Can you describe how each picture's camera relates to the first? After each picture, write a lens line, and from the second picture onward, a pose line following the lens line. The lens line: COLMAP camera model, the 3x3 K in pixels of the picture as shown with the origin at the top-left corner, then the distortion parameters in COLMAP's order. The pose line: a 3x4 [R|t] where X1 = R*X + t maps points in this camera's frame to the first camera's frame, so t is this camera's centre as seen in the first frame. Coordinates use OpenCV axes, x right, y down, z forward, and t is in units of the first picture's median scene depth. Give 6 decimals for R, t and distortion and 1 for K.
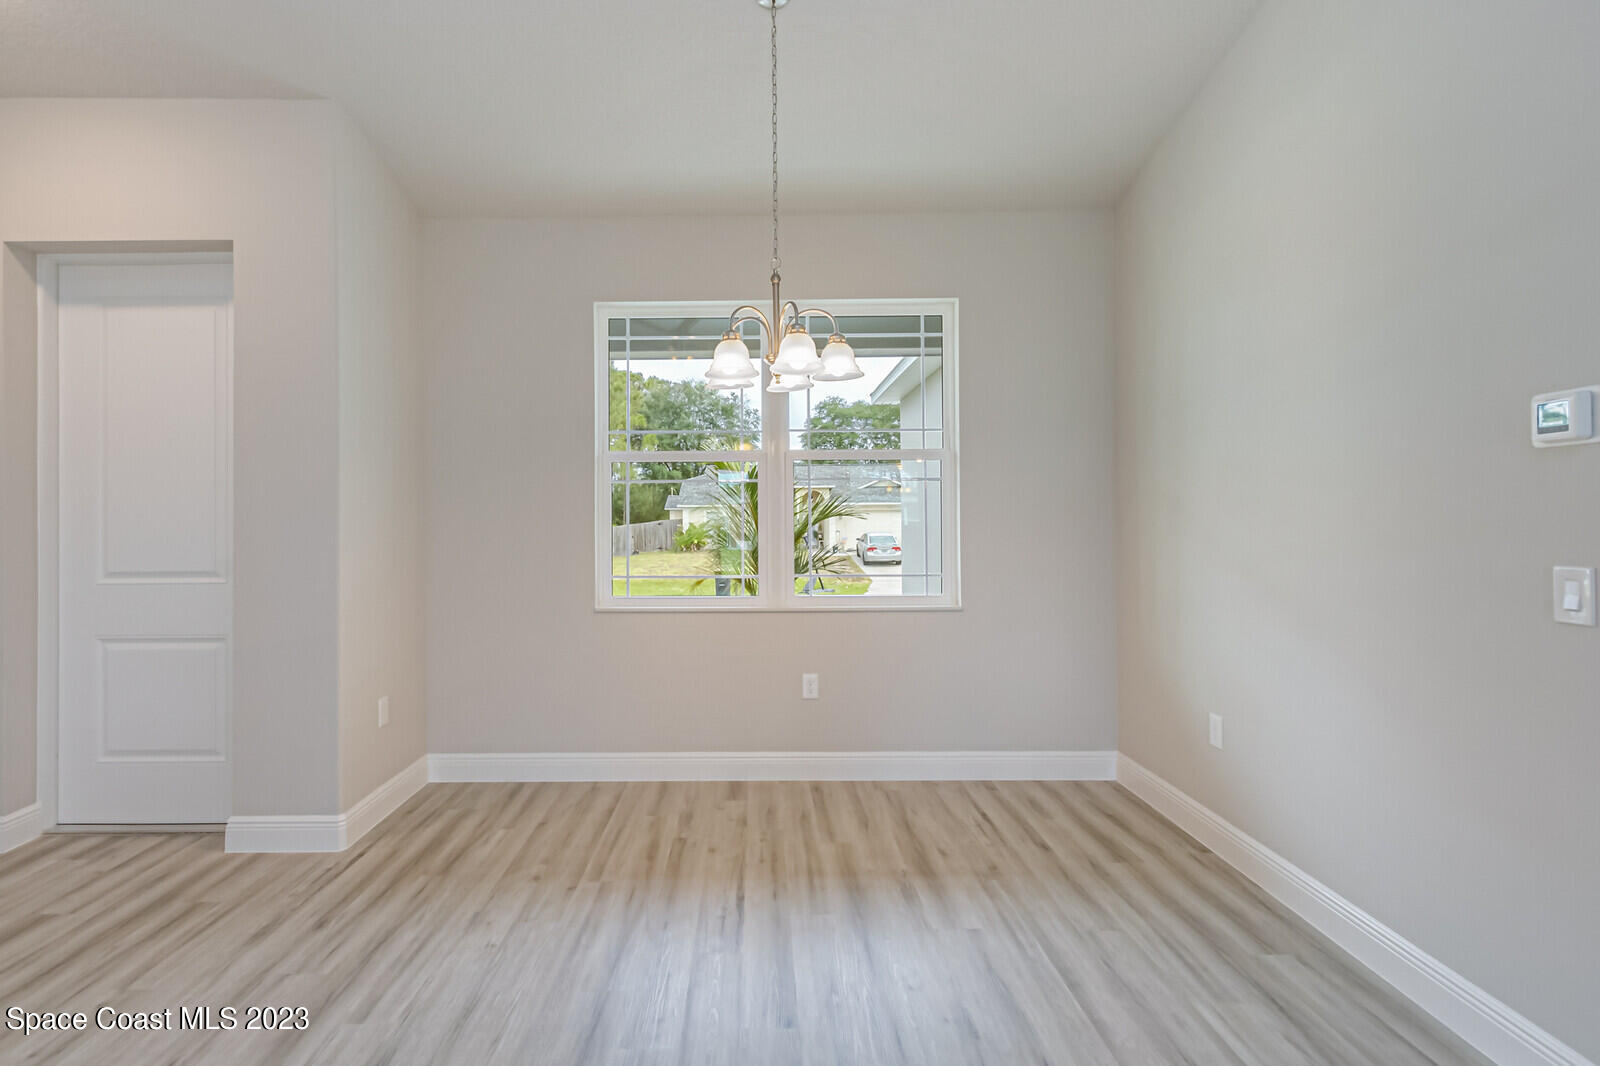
lens RADIAL K [[714.4, 0, 792.7], [0, 714.4, 527.6], [0, 0, 1]] dist [0.003291, 0.000059]
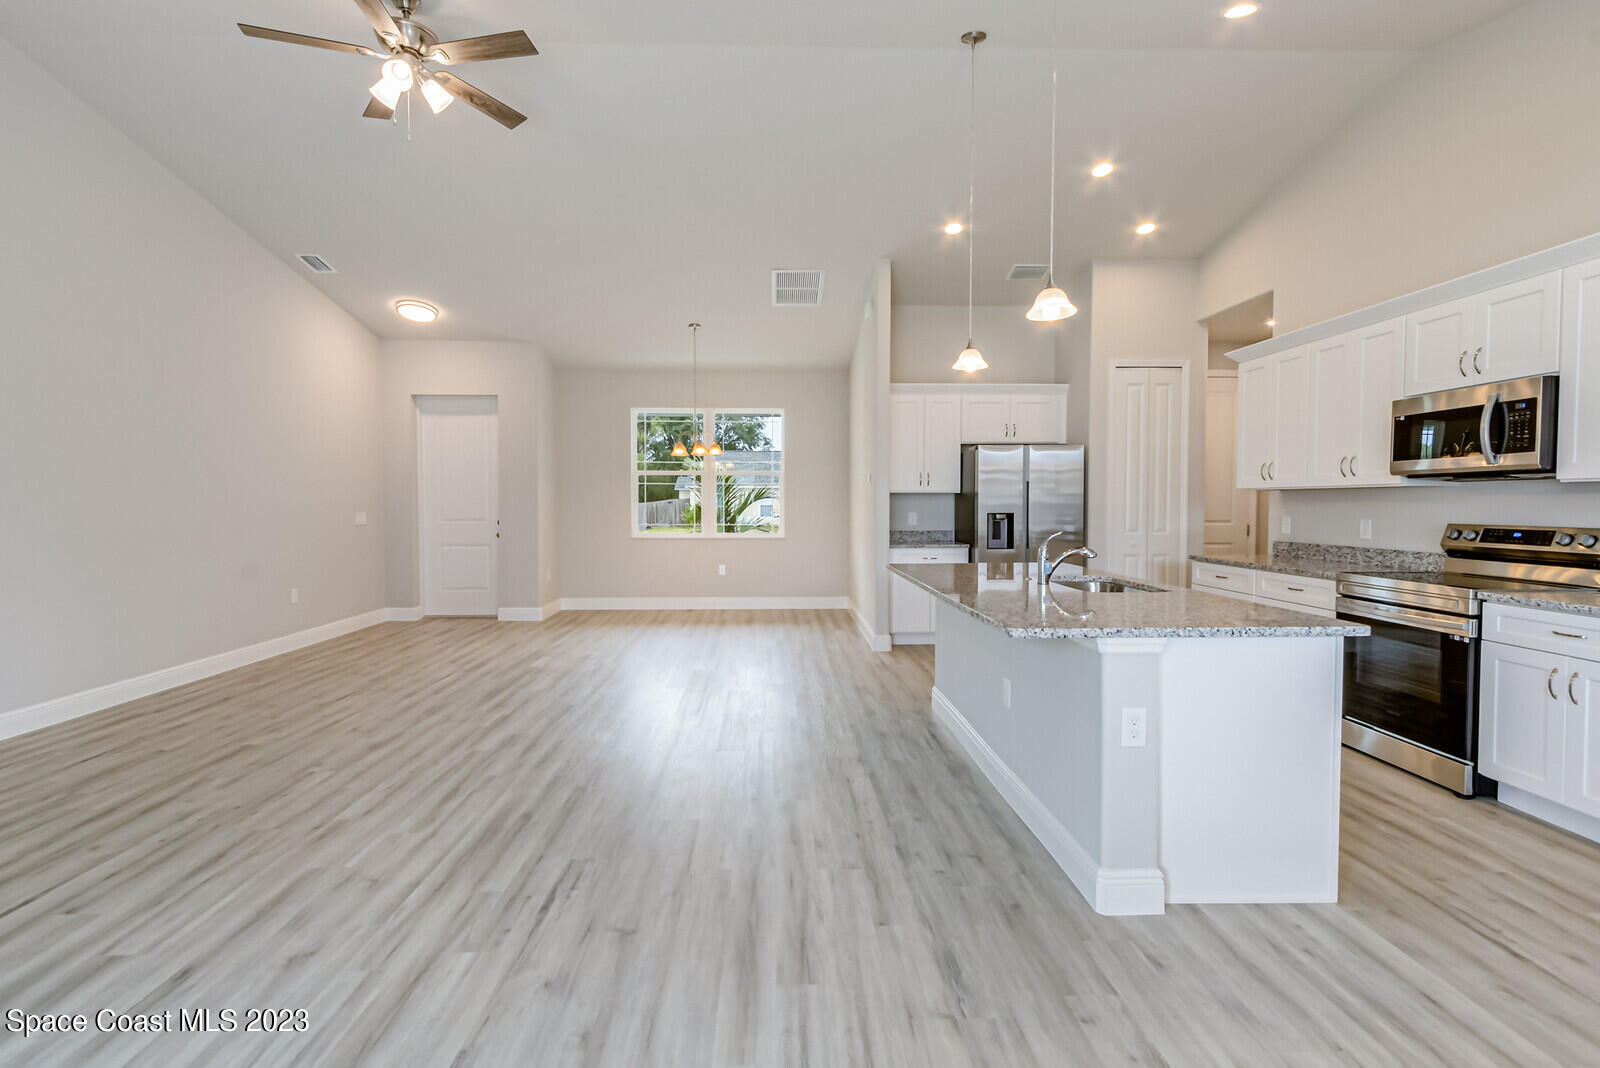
lens RADIAL K [[714.4, 0, 792.7], [0, 714.4, 528.6], [0, 0, 1]] dist [0.003291, 0.000059]
pose [[0.999764, 0.004849, -0.021160, 0.317767], [-0.004210, 0.999537, 0.030143, 0.011723], [0.021296, -0.030046, 0.999322, -1.395880]]
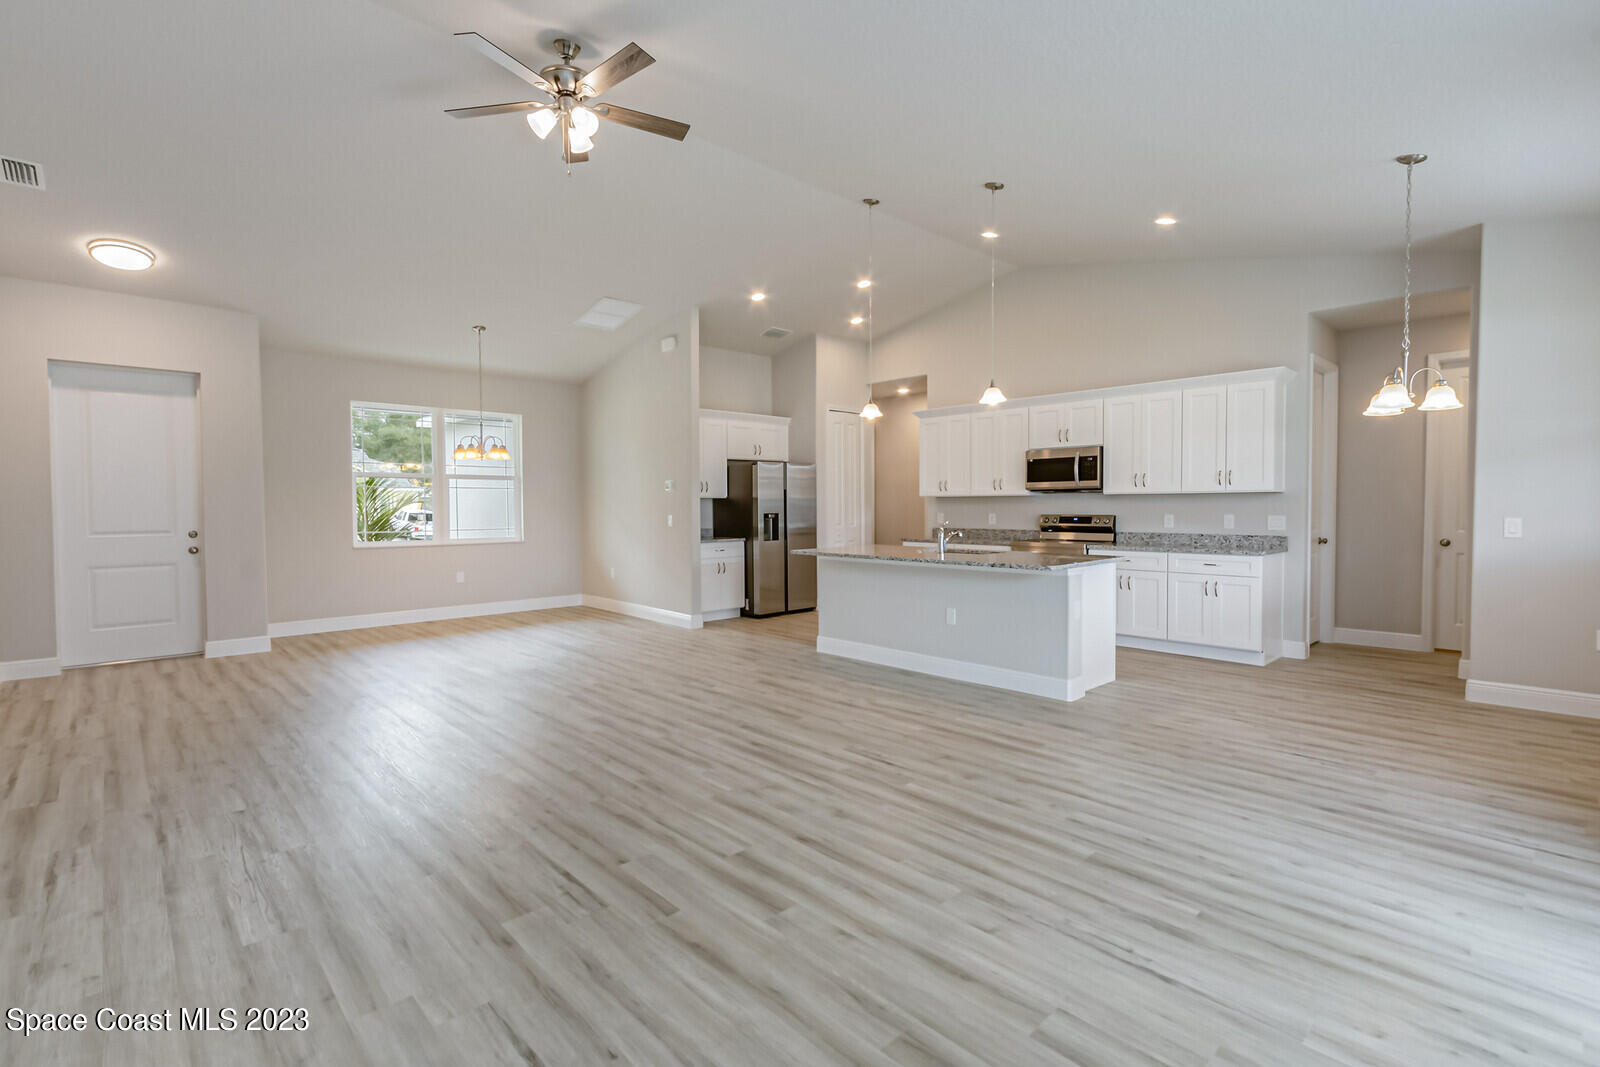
lens RADIAL K [[736.8, 0, 755.7], [0, 736.8, 525.1], [0, 0, 1]] dist [0.002136, 0.000103]
pose [[0.774645, -0.016686, 0.632176, -0.739713], [0.006902, 0.999815, 0.017932, 0.018563], [-0.632358, -0.009528, 0.774618, -1.449434]]
